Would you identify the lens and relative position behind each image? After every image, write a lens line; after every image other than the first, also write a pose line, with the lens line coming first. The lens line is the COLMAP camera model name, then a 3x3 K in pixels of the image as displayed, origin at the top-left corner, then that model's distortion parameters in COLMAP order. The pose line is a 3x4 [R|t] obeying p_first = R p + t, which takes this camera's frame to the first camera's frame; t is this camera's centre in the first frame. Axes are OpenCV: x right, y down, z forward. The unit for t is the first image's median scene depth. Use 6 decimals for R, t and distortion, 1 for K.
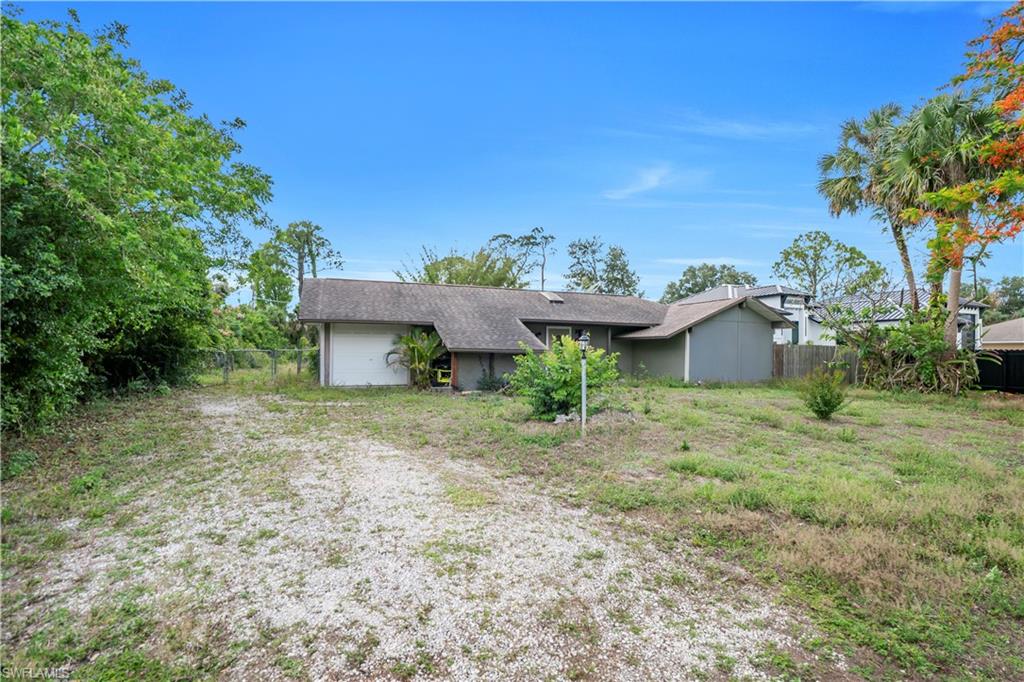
lens RADIAL K [[505.0, 0, 510.1], [0, 505.0, 348.4], [0, 0, 1]] dist [-0.034002, 0.001552]
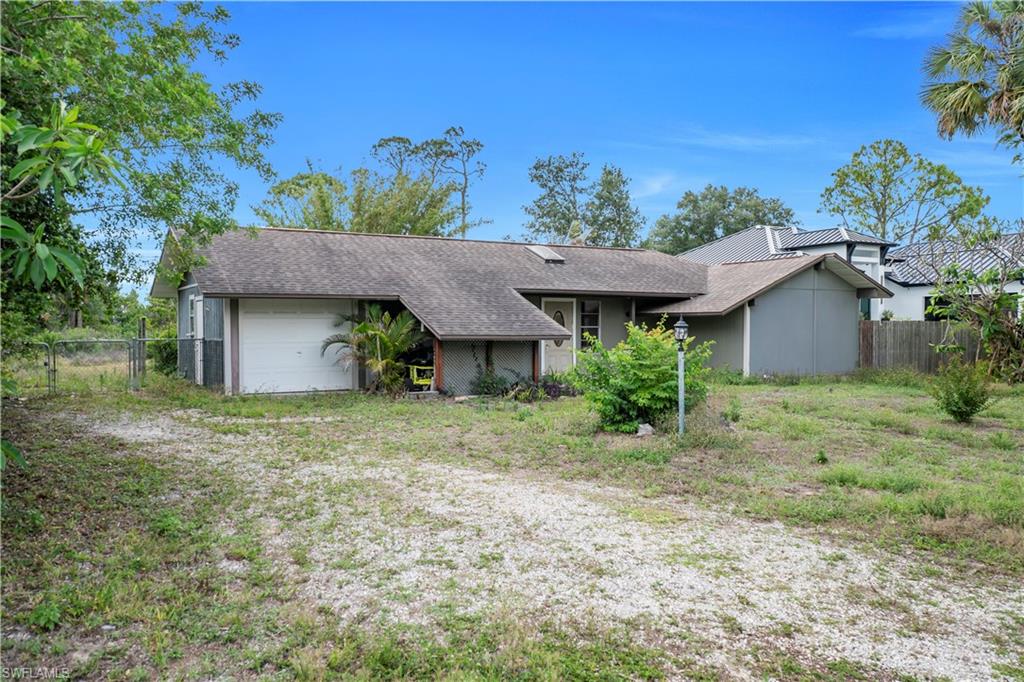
lens RADIAL K [[841.3, 0, 507.8], [0, 841.3, 345.5], [0, 0, 1]] dist [0.037126, 0.023757]
pose [[0.988896, -0.015319, 0.147819, -0.170389], [0.011260, 0.999537, 0.028262, -0.015226], [-0.148184, -0.026284, 0.988610, -0.132423]]
